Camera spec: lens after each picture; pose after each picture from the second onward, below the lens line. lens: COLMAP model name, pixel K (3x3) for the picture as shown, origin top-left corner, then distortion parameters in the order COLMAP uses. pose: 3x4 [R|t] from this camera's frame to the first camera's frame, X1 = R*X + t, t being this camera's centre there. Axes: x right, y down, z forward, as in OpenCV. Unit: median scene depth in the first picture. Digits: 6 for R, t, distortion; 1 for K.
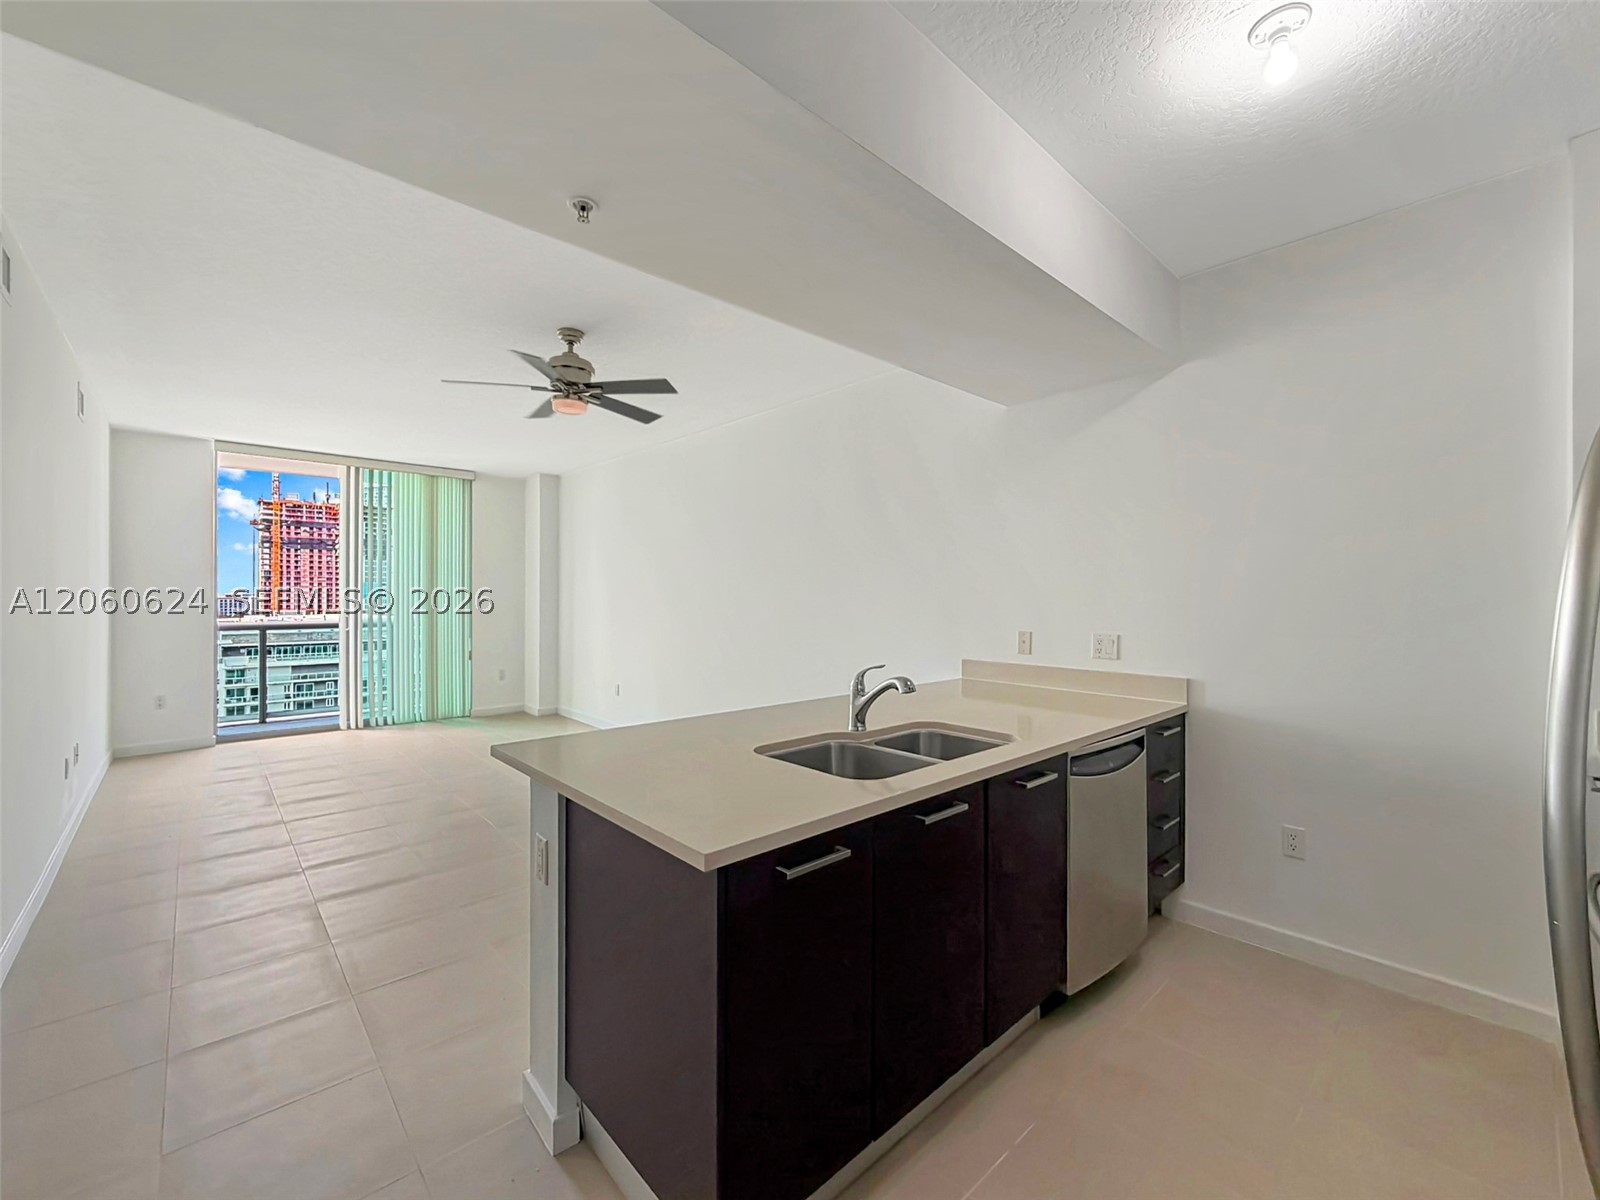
lens RADIAL K [[654.9, 0, 787.7], [0, 654.9, 599.4], [0, 0, 1]] dist [-0.007180, -0.000363]
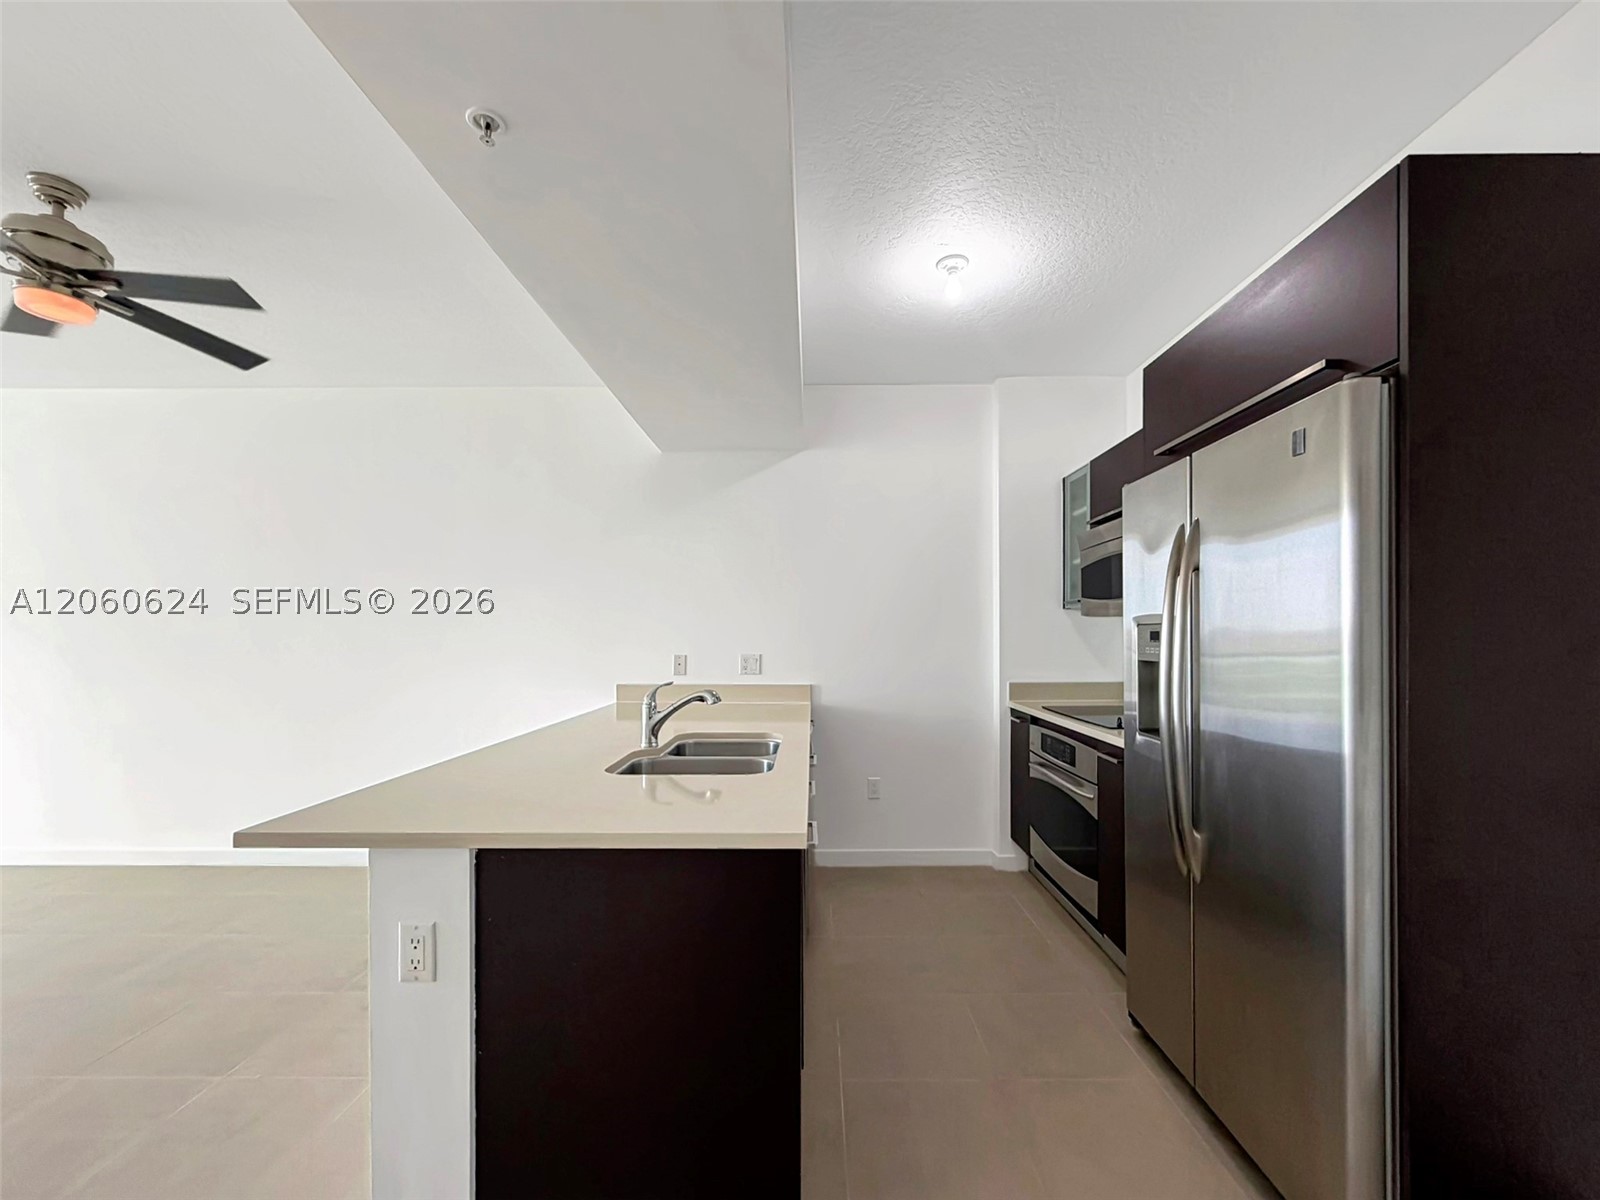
lens RADIAL K [[654.9, 0, 807.0], [0, 654.9, 638.2], [0, 0, 1]] dist [-0.007180, -0.000363]
pose [[0.671620, -0.006674, 0.740866, -0.357108], [0.007480, 0.999970, 0.002227, 0.020985], [-0.740858, 0.004046, 0.671649, 0.091535]]
